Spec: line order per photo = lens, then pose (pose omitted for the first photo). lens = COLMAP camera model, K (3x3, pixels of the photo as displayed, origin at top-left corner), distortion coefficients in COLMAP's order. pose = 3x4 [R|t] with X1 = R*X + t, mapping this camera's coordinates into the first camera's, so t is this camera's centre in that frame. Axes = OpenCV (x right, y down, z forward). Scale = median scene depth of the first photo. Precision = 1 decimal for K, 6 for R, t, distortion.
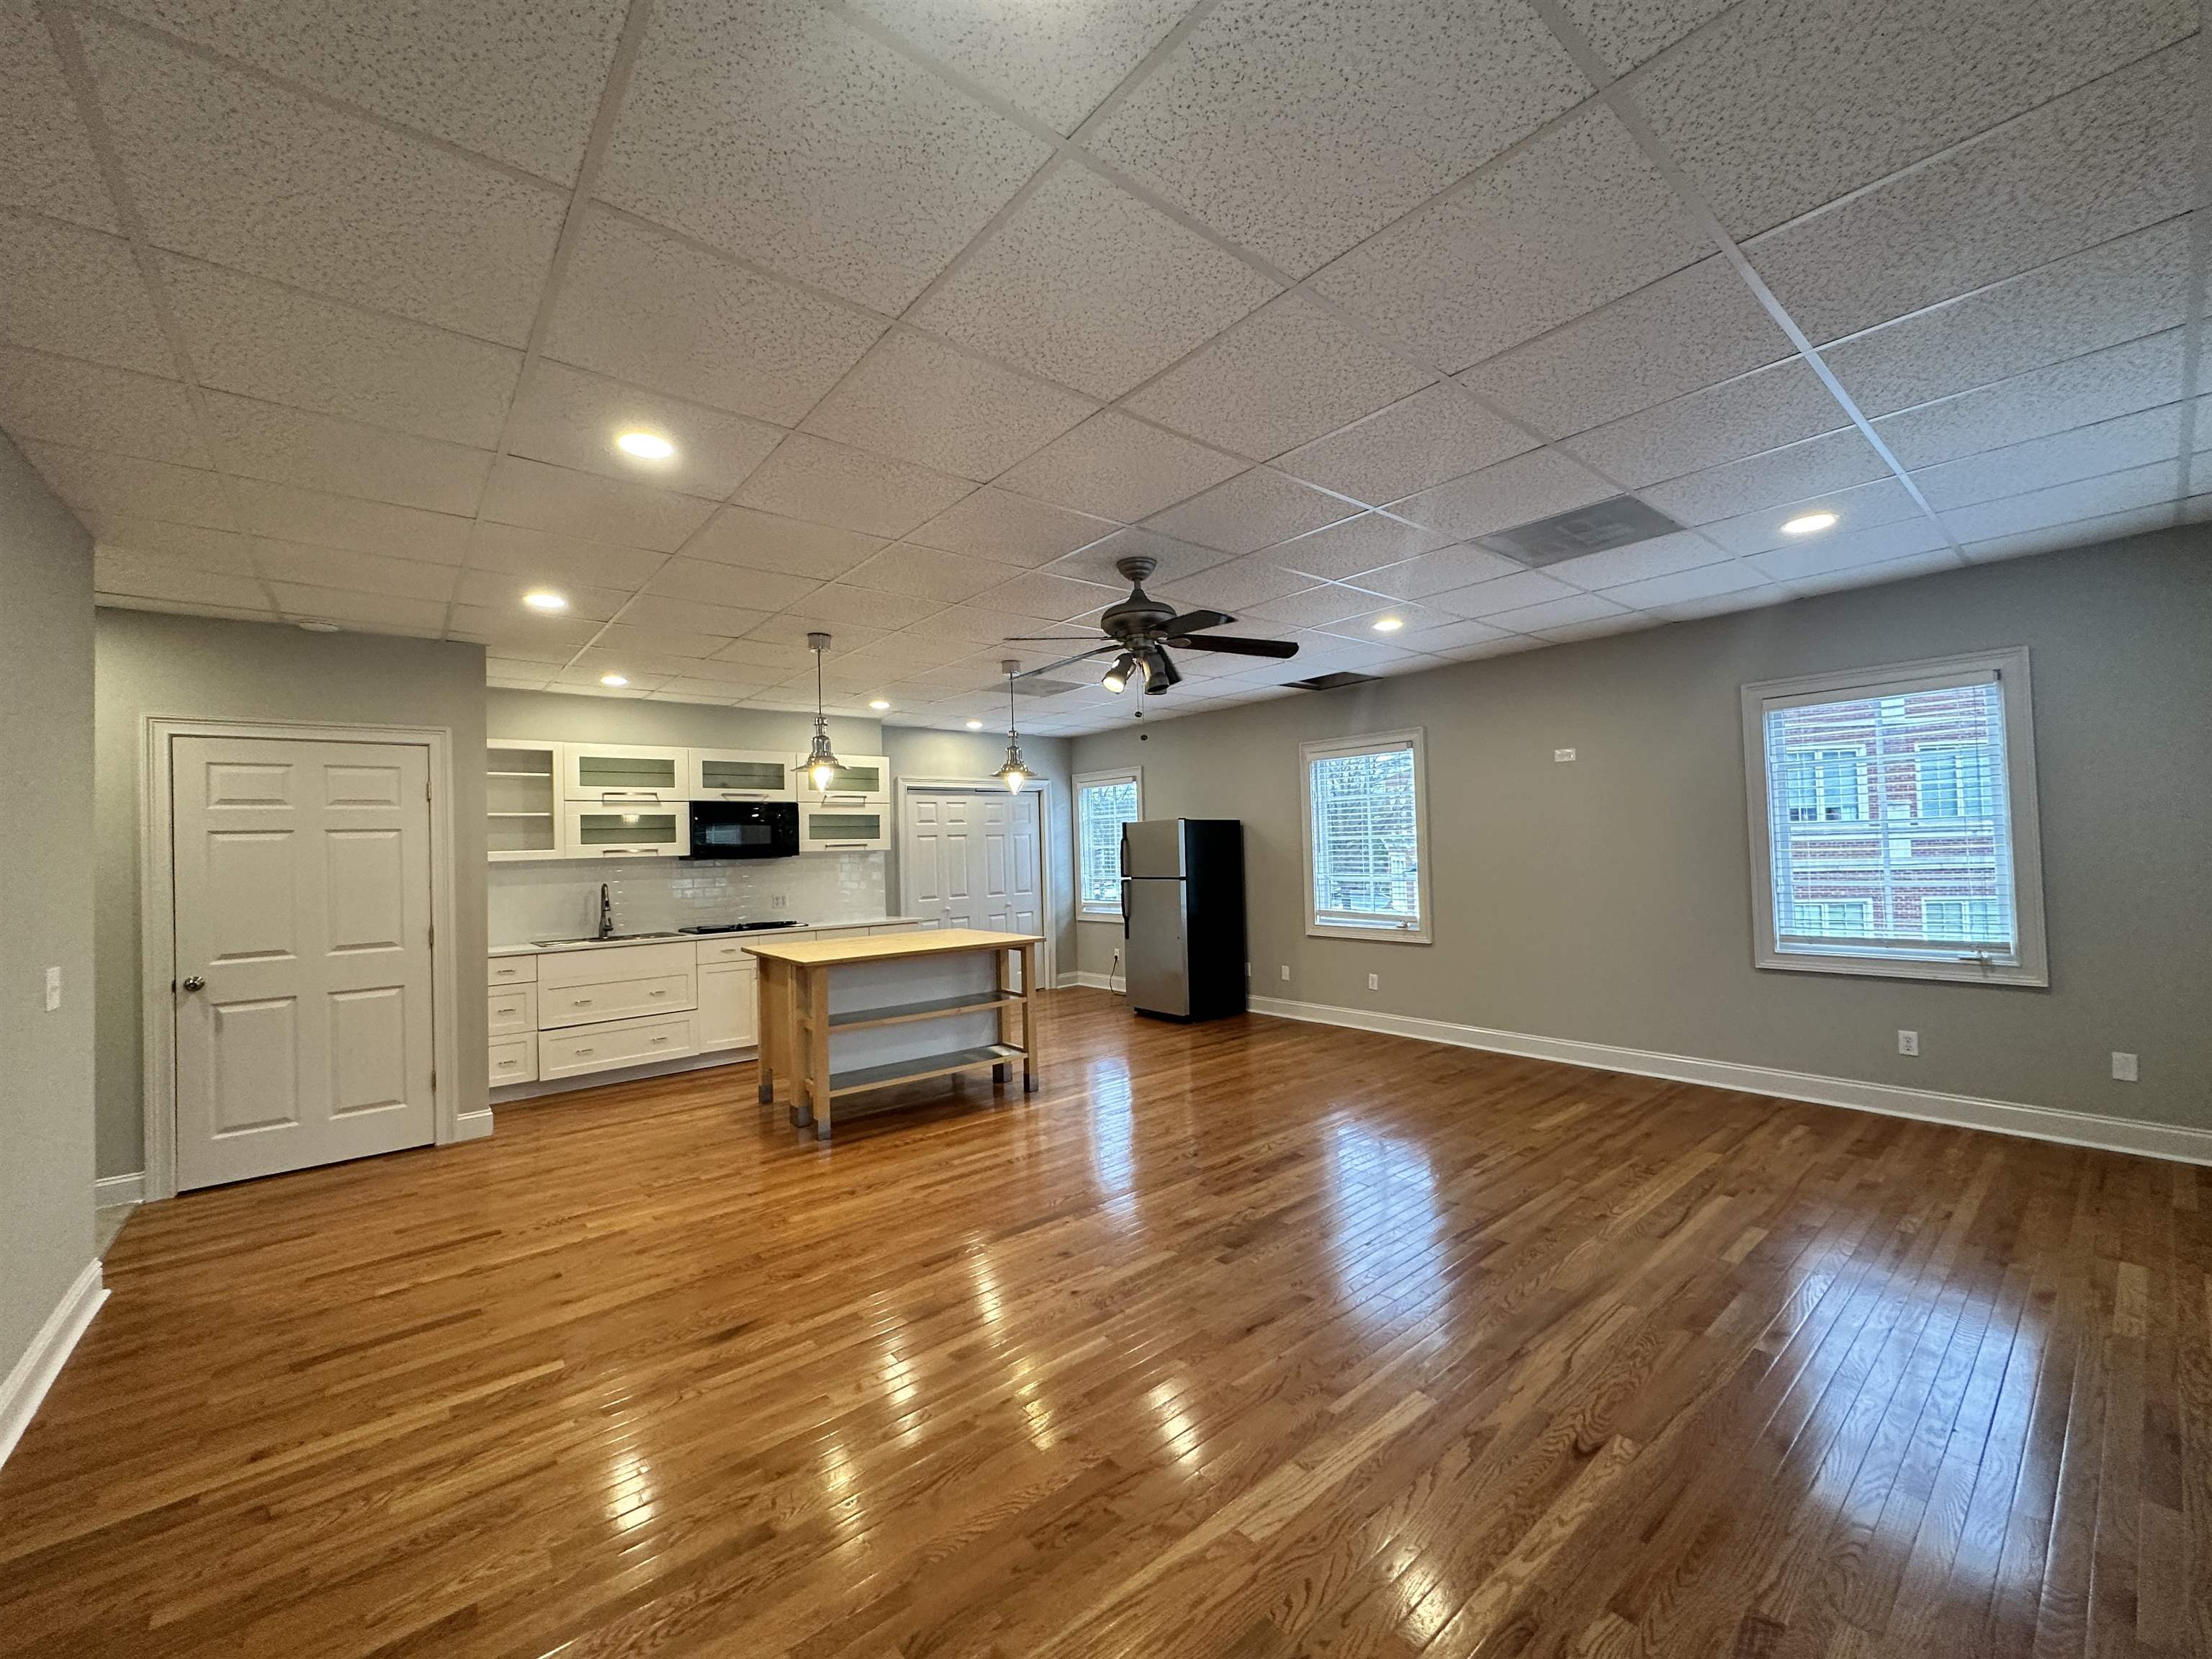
lens RADIAL K [[878.2, 0, 1106.0], [0, 878.2, 829.5], [0, 0, 1]] dist [-0.001395, 0.000226]
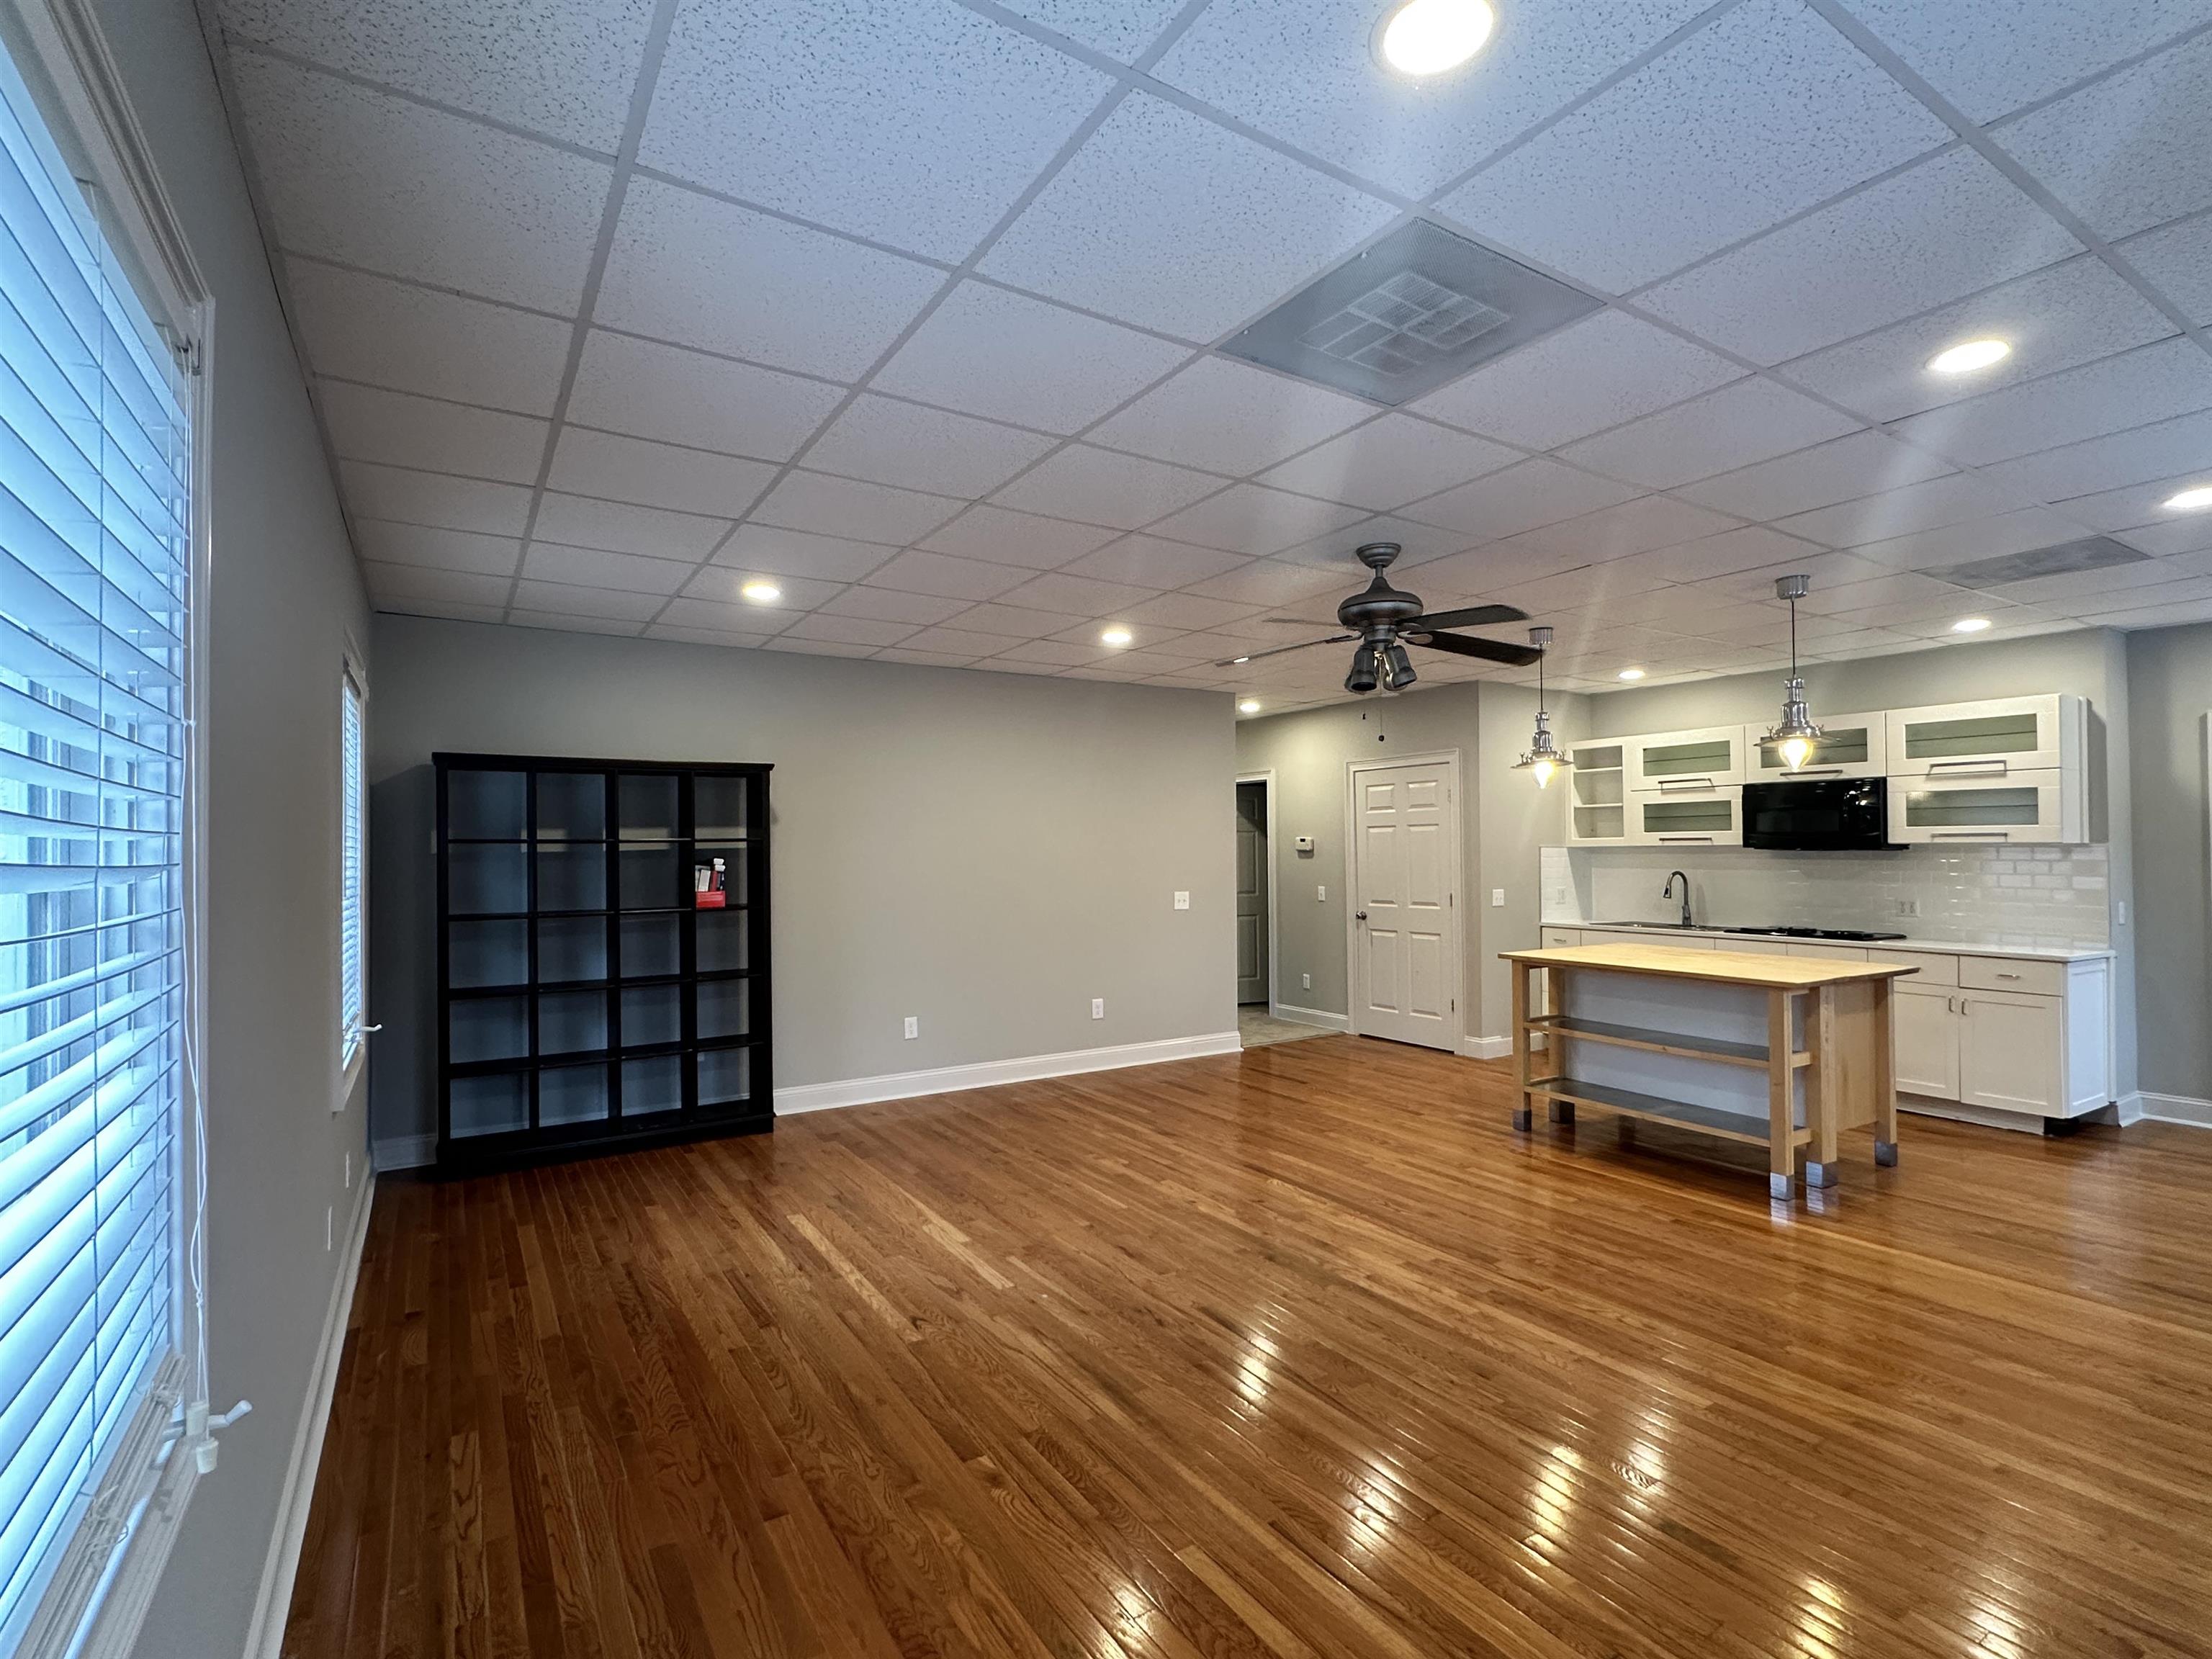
lens RADIAL K [[1053.1, 0, 1102.2], [0, 1053.1, 832.2], [0, 0, 1]] dist [-0.000974, 0.000054]
pose [[-0.133276, 0.013915, -0.990981, 0.791154], [0.031842, 0.999445, 0.009752, -0.017310], [0.990567, -0.030255, -0.133645, 0.573822]]
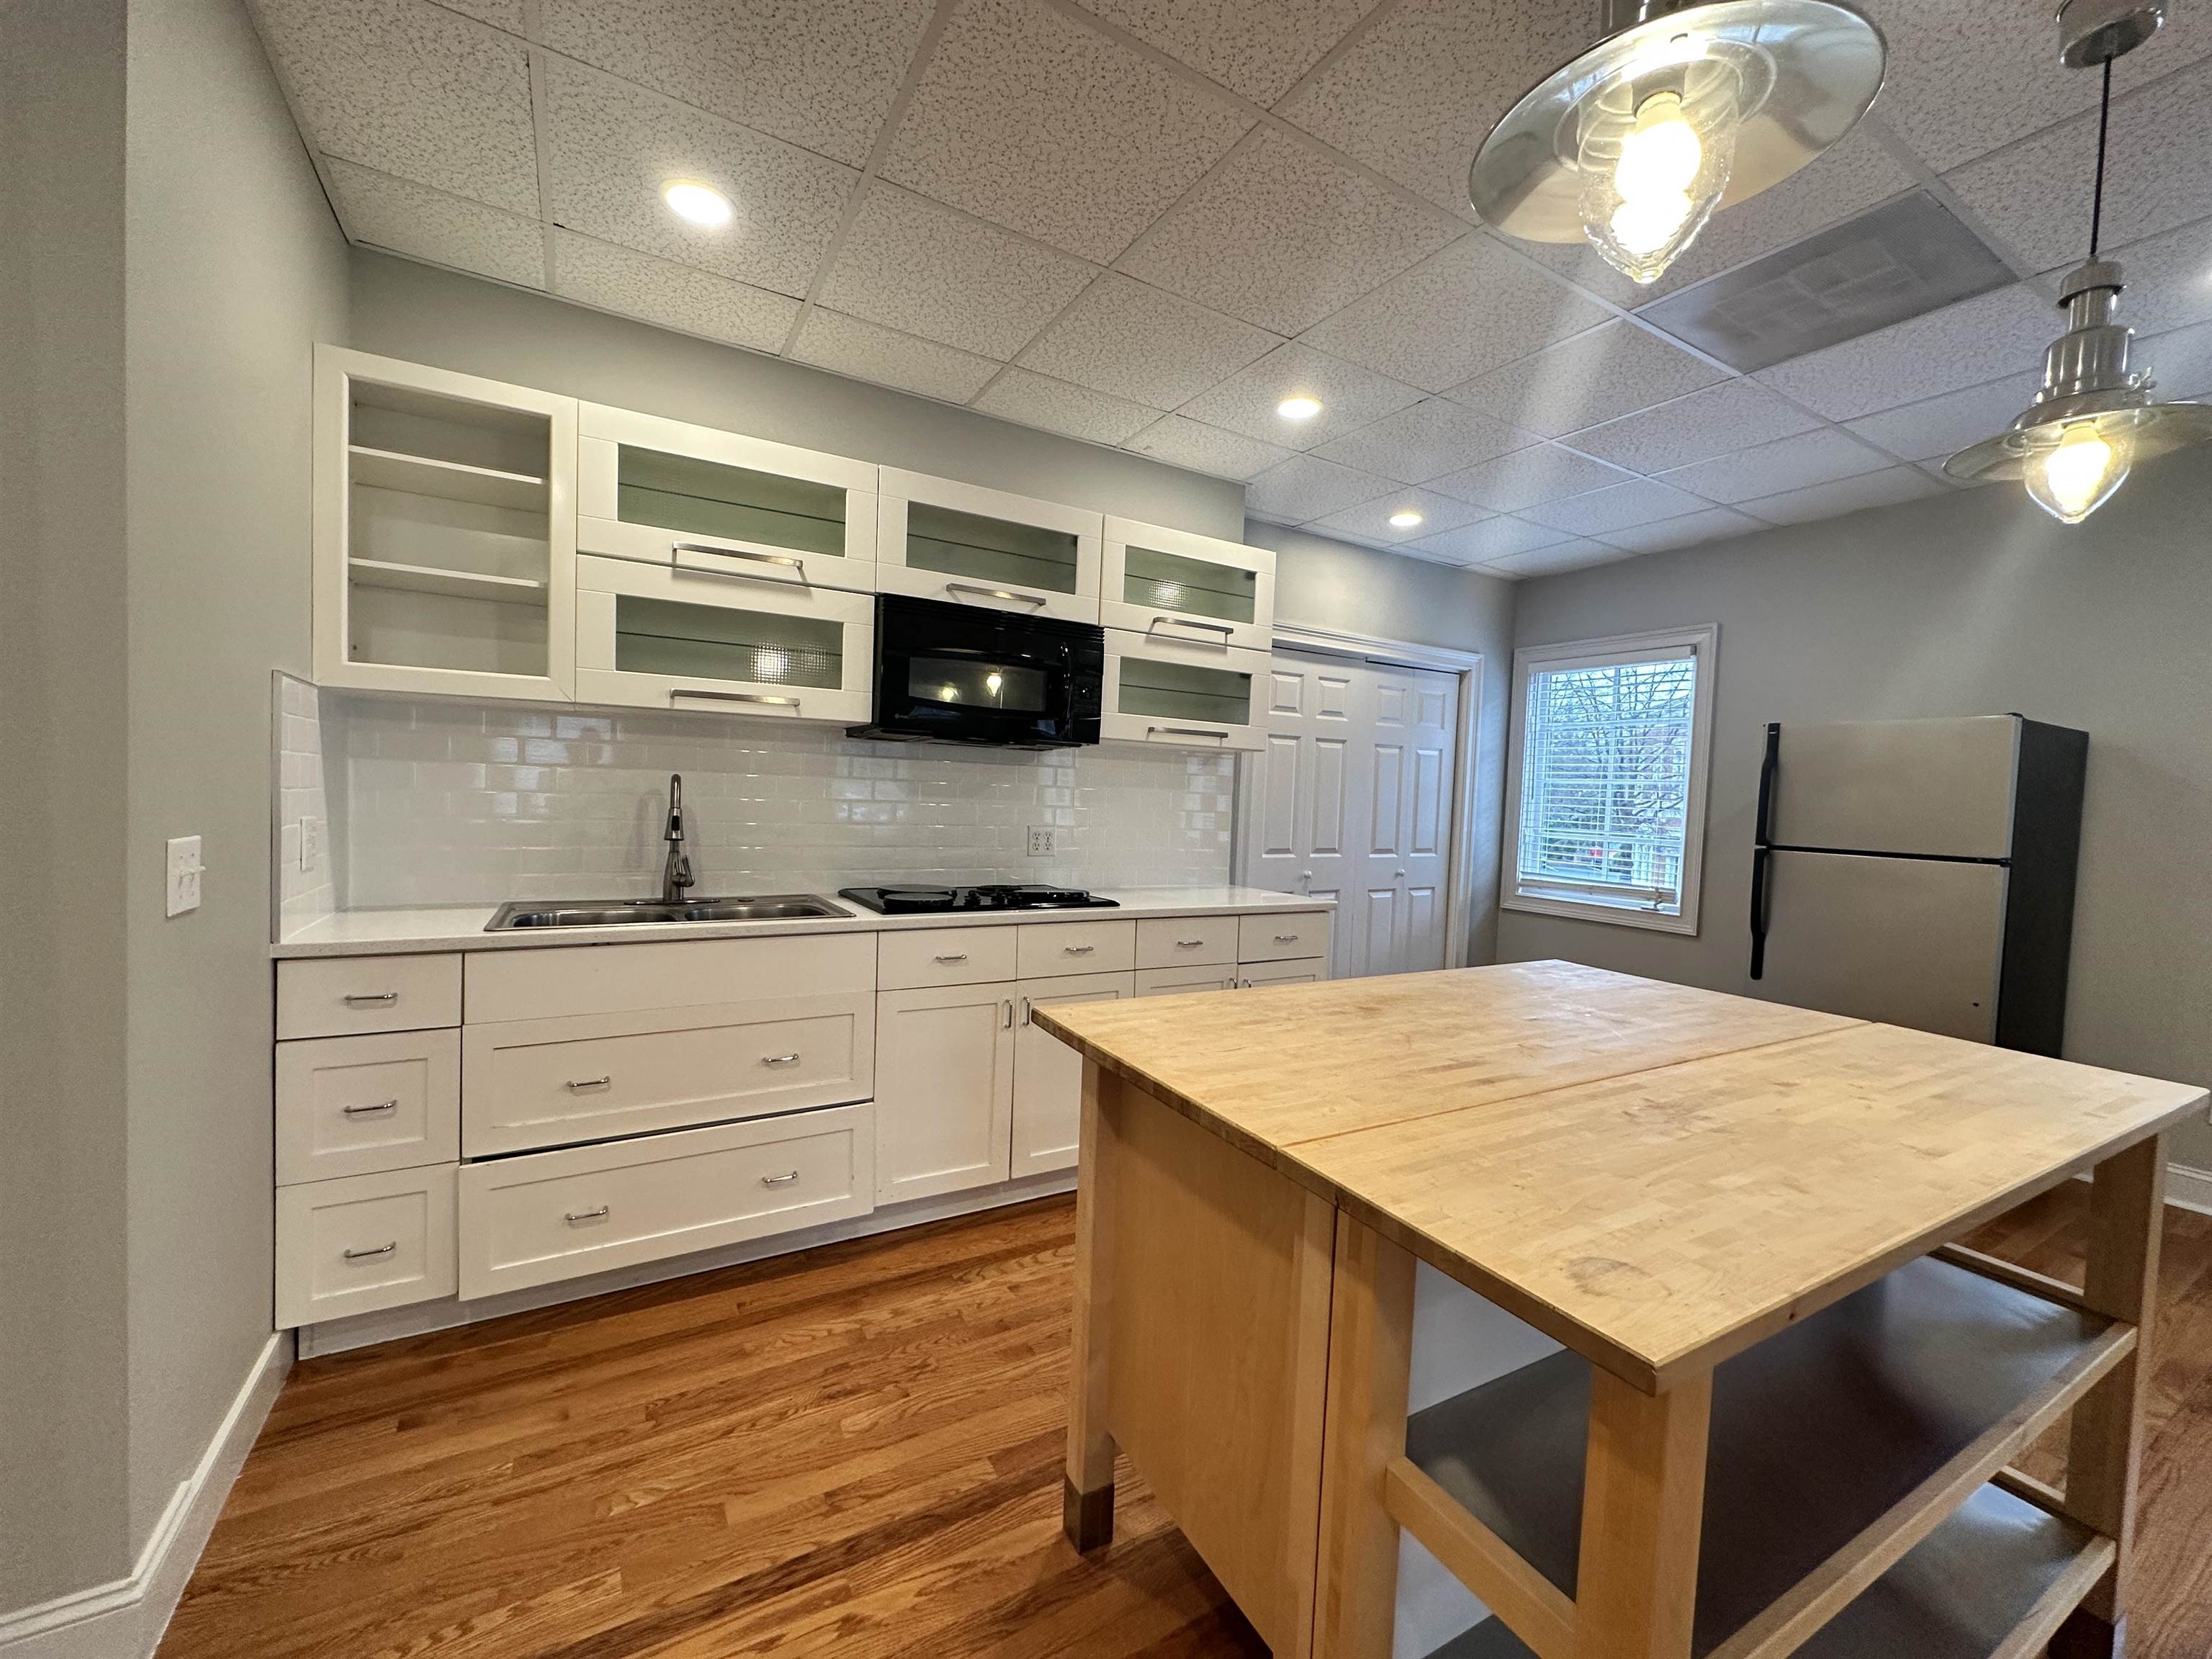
lens RADIAL K [[881.0, 0, 1099.8], [0, 881.0, 829.6], [0, 0, 1]] dist [0.000986, -0.000267]
pose [[0.982932, 0.073906, -0.168469, -0.337671], [-0.062803, 0.995546, 0.070318, 0.051138], [0.172916, -0.058538, 0.983196, 0.696503]]
